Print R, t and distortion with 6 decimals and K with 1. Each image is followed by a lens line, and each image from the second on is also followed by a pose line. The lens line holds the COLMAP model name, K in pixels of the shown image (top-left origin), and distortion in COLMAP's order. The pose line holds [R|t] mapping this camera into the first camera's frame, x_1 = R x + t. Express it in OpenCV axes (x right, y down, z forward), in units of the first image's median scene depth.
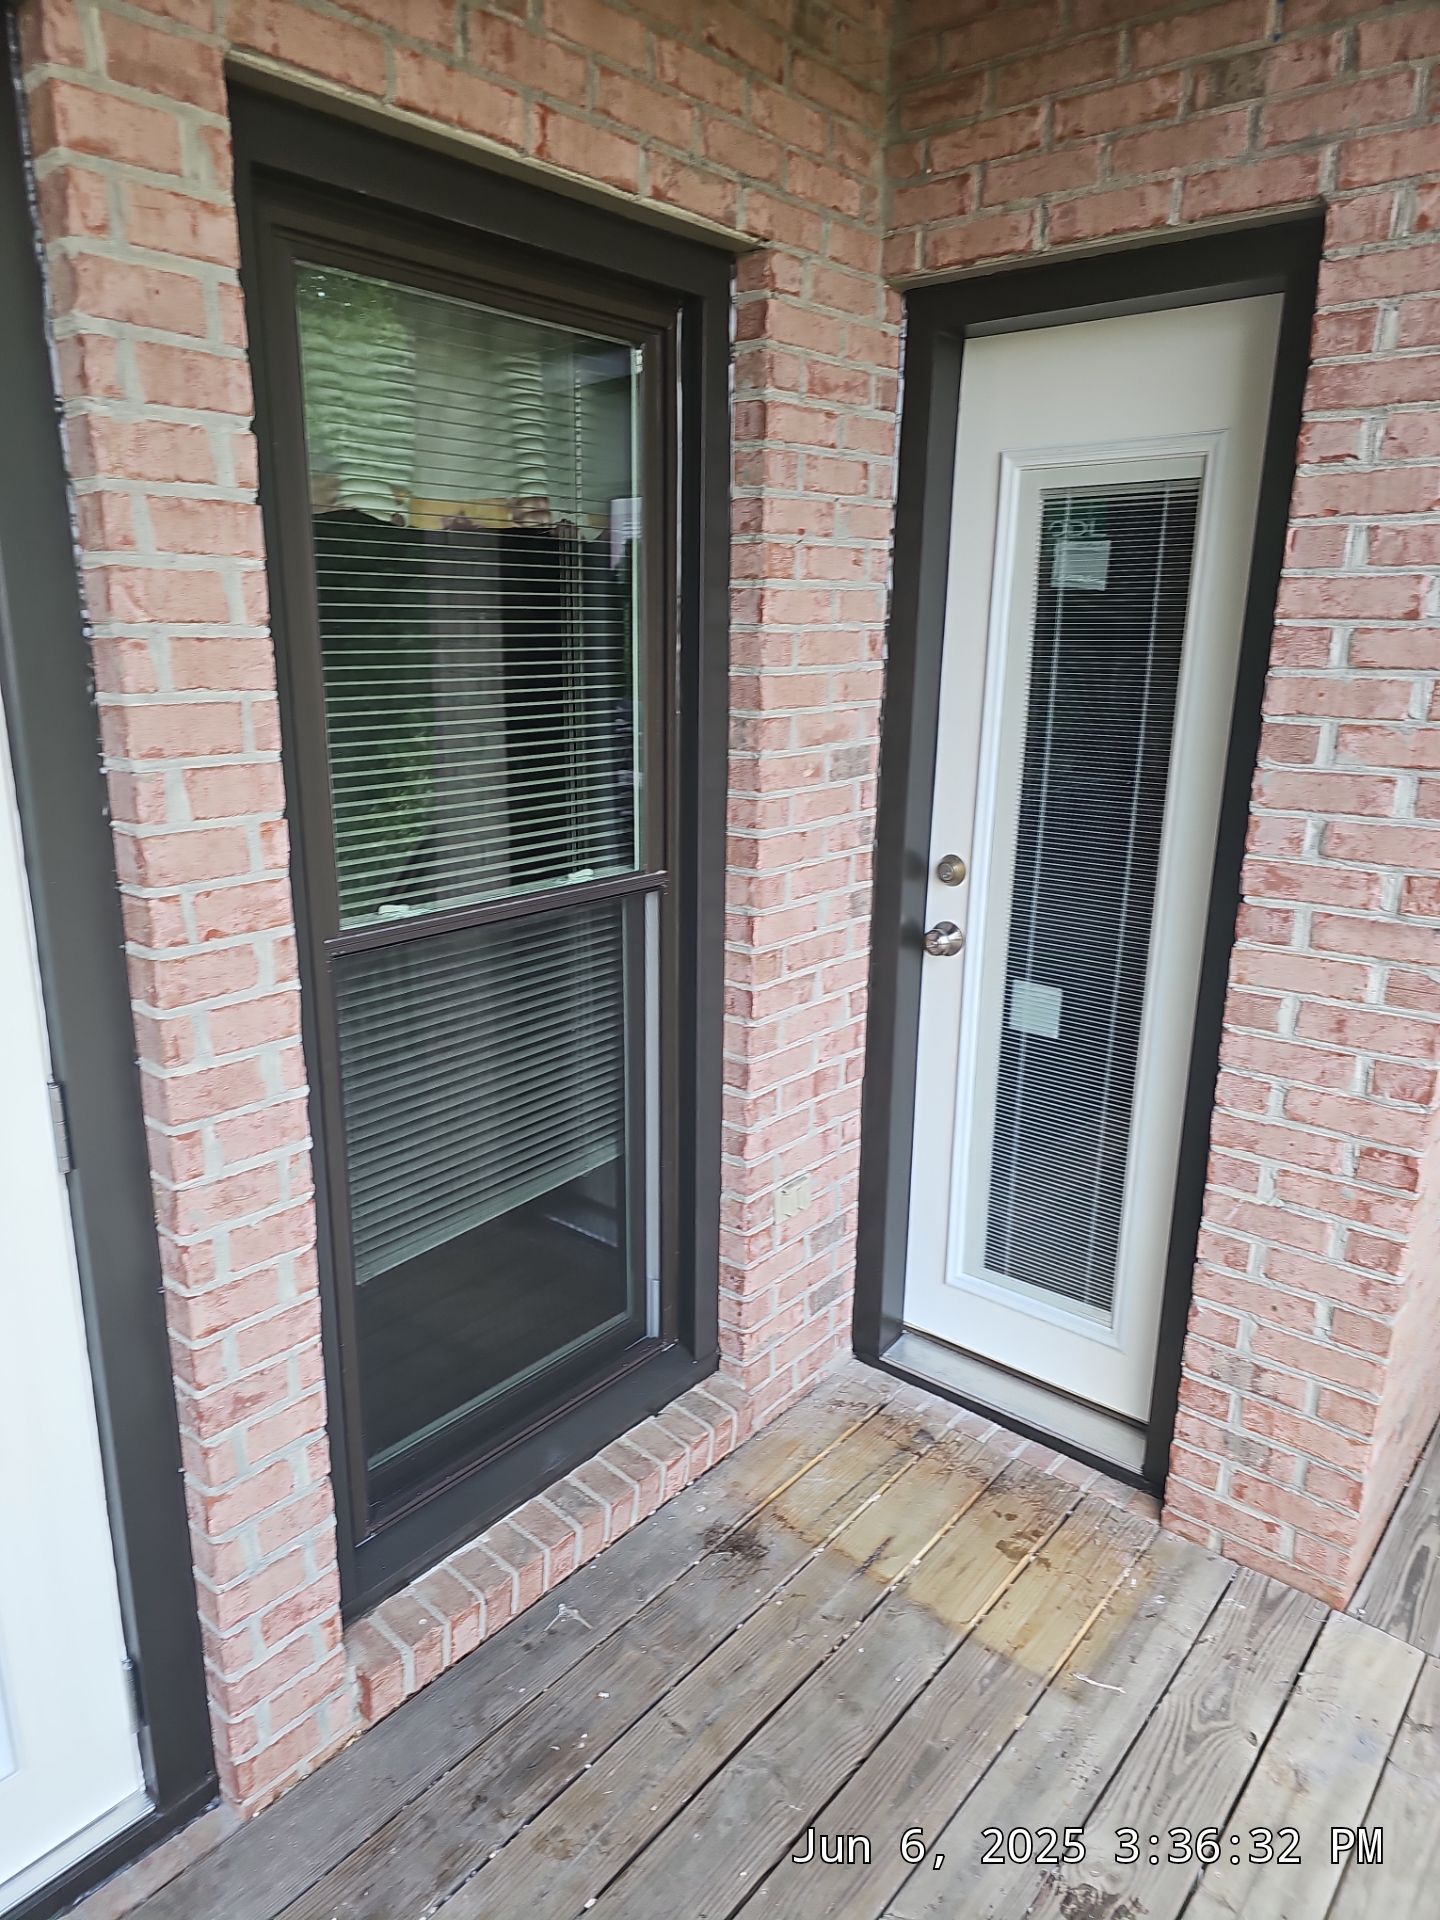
lens RADIAL K [[1264.5, 0, 720.0], [0, 1264.5, 960.0], [0, 0, 1]] dist [0.012866, -0.004890]
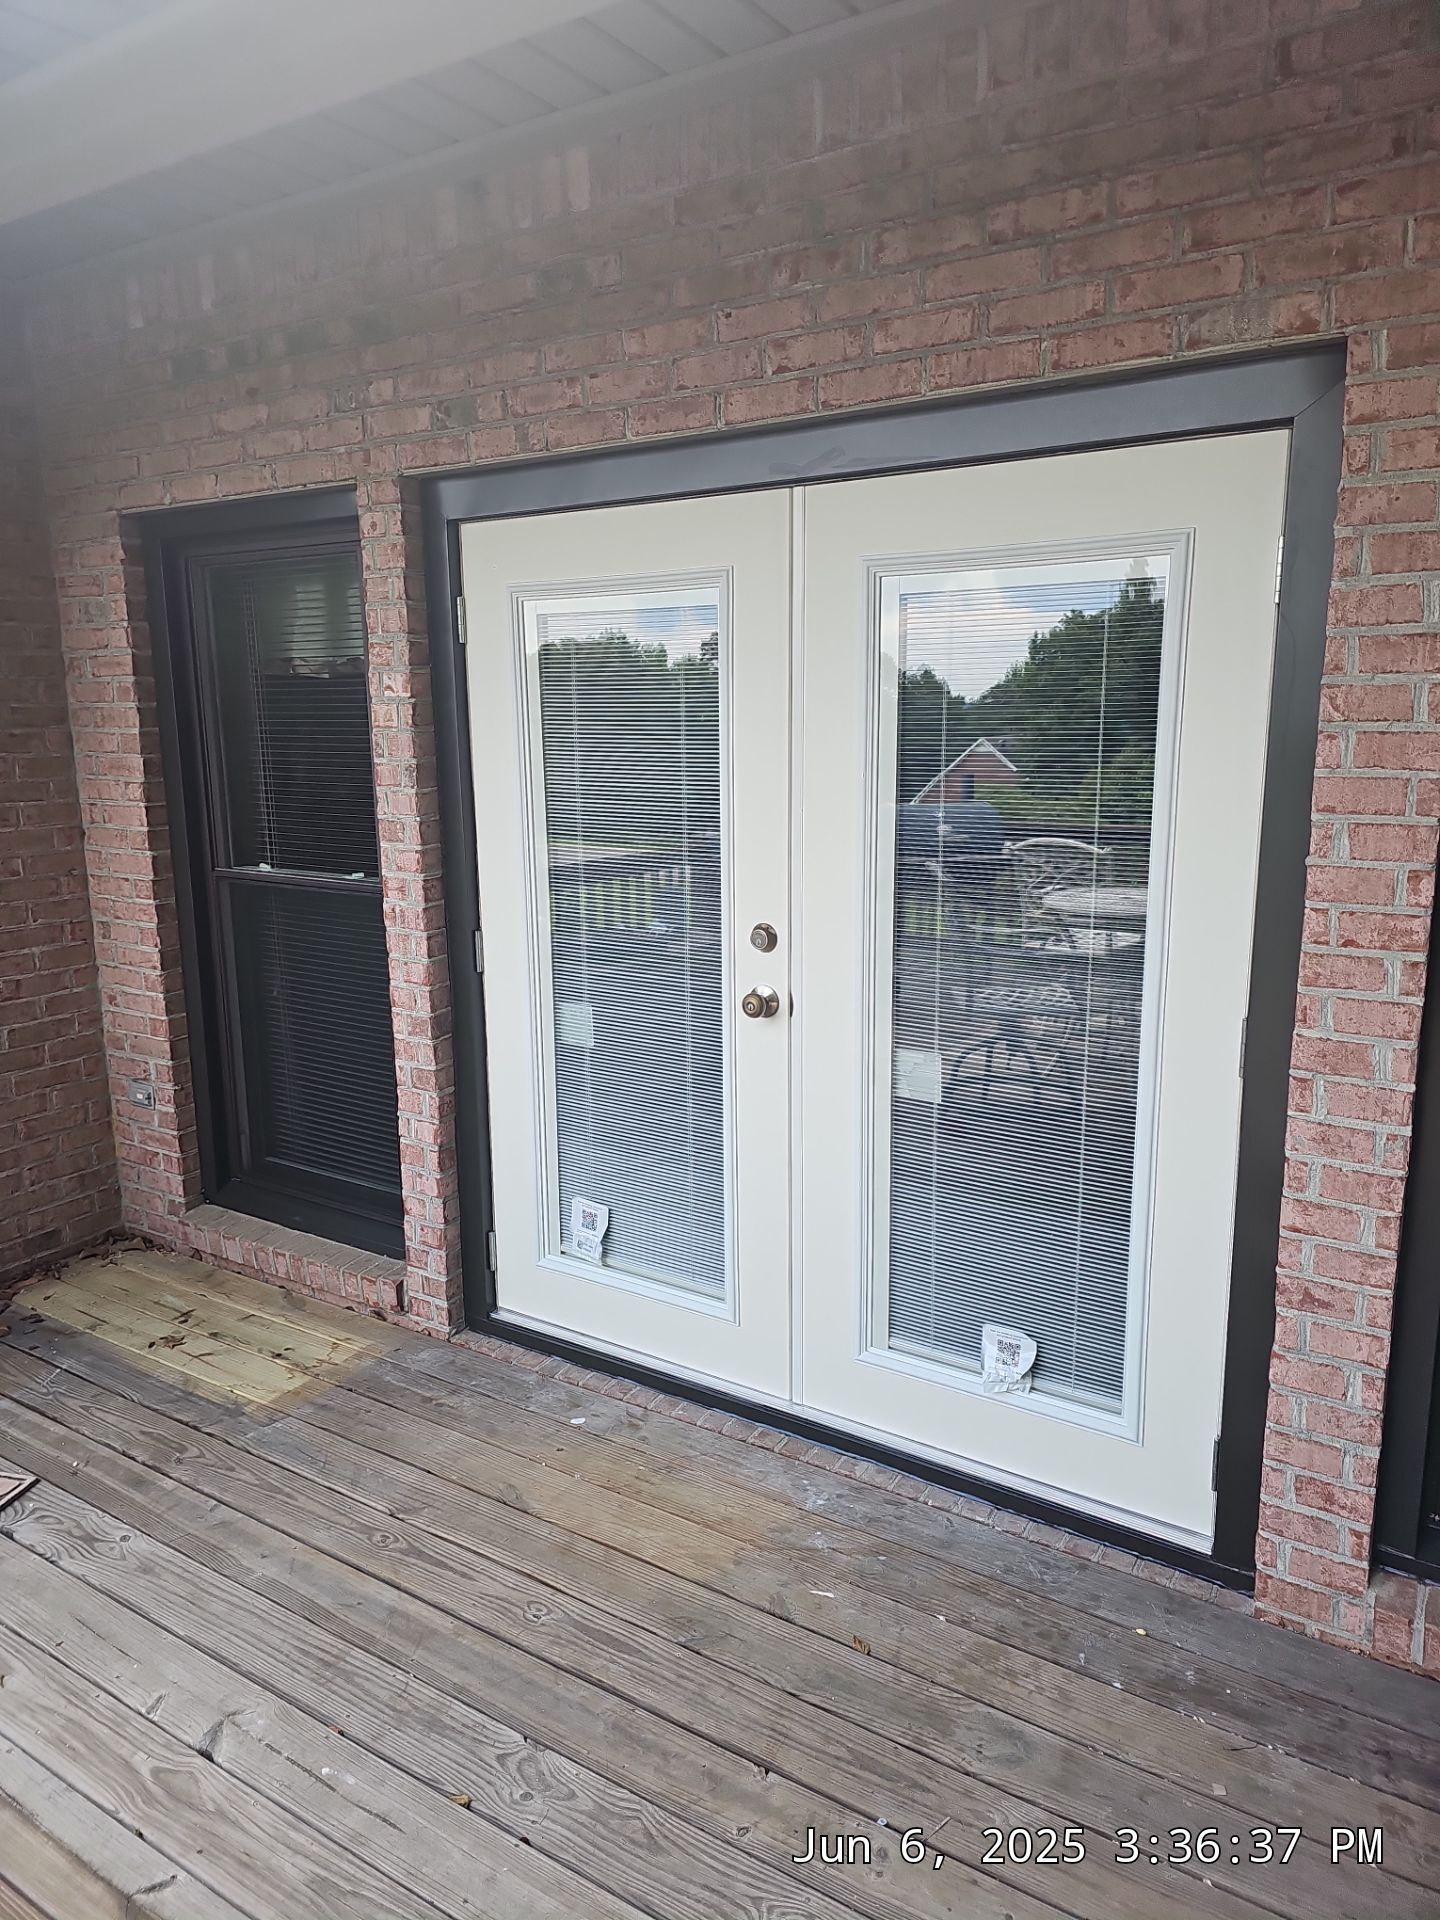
lens RADIAL K [[1264.5, 0, 720.0], [0, 1264.5, 960.0], [0, 0, 1]] dist [0.012866, -0.004890]
pose [[0.139814, 0.174785, -0.974629, 0.854175], [-0.248532, 0.958982, 0.136326, -0.020565], [0.958480, 0.223166, 0.177519, 0.101815]]
